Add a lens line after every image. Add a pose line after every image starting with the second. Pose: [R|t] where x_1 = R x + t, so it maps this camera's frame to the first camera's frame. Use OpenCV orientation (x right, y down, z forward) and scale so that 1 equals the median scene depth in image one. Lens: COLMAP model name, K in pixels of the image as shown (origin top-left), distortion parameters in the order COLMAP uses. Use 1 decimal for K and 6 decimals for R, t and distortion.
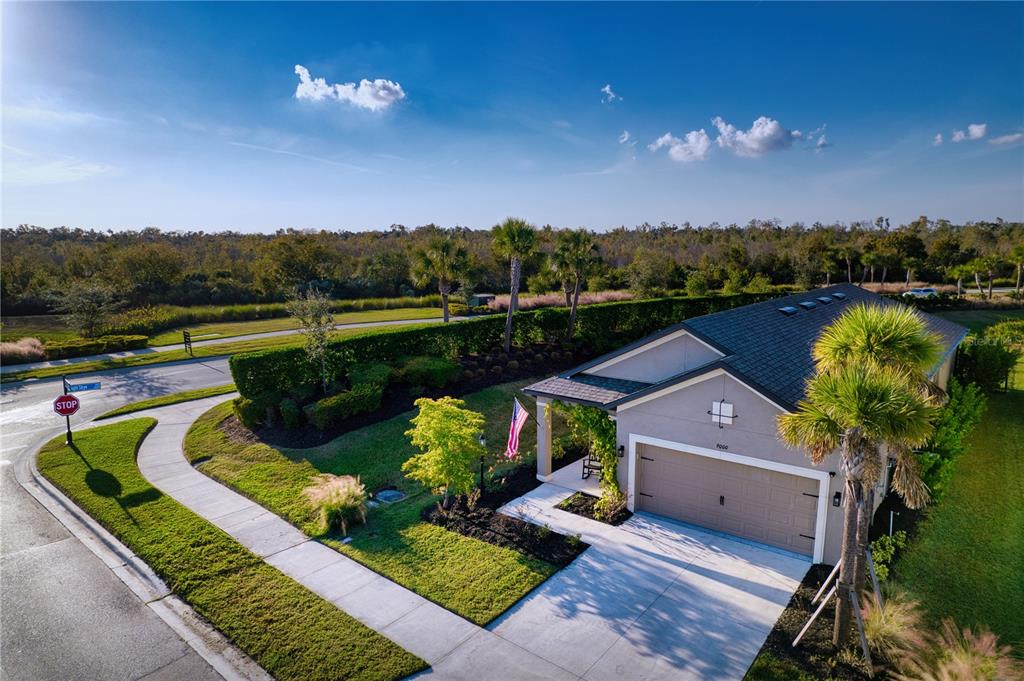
lens RADIAL K [[661.0, 0, 512.0], [0, 661.0, 340.5], [0, 0, 1]] dist [-0.081253, 0.079330]
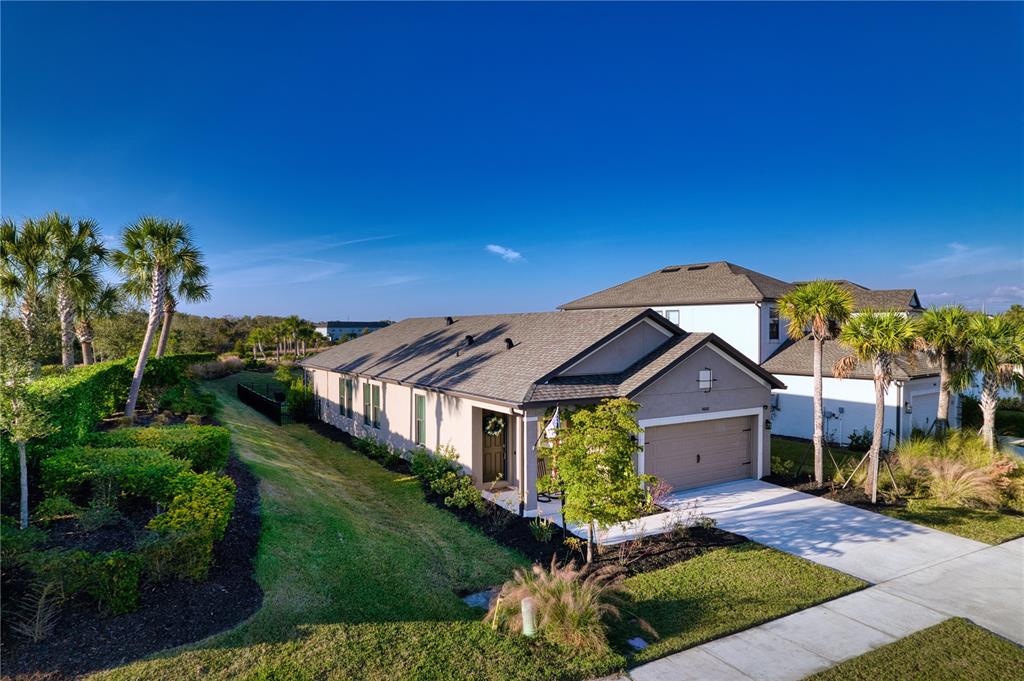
lens RADIAL K [[661.0, 0, 512.0], [0, 661.0, 340.5], [0, 0, 1]] dist [-0.081253, 0.079330]
pose [[0.334383, -0.010377, 0.942380, -0.962445], [0.150651, 0.987670, -0.042580, 0.041930], [-0.930319, 0.156208, 0.331823, 0.973262]]
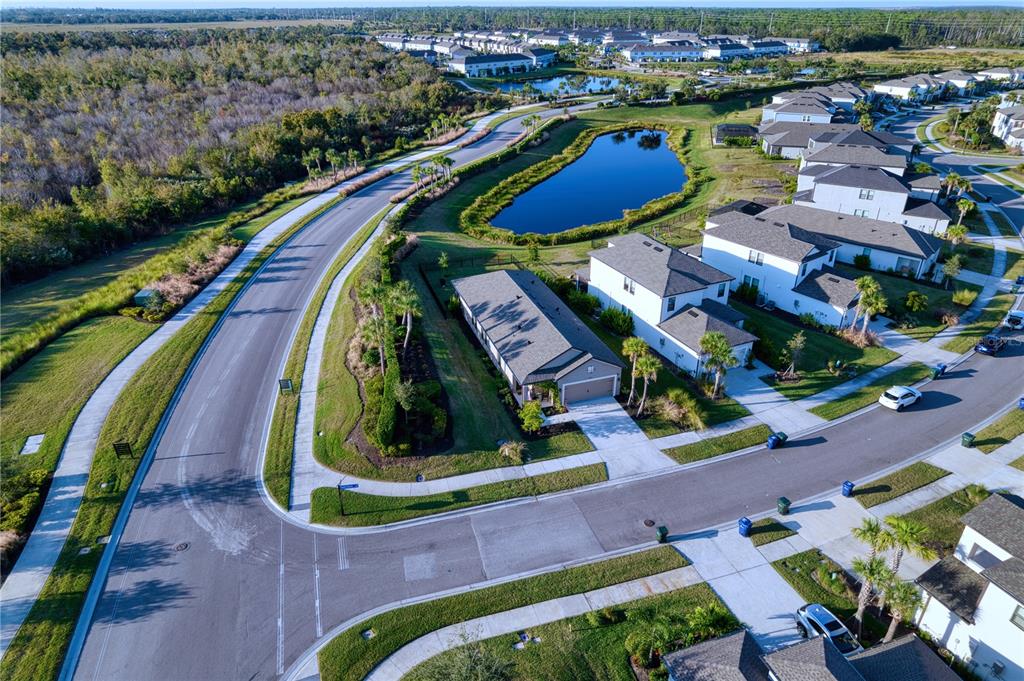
lens RADIAL K [[661.0, 0, 512.0], [0, 661.0, 340.5], [0, 0, 1]] dist [-0.081253, 0.079330]
pose [[0.523031, -0.386083, 0.759854, -2.644781], [0.126227, 0.916776, 0.378930, -1.490064], [-0.842915, -0.102278, 0.528236, -0.511065]]
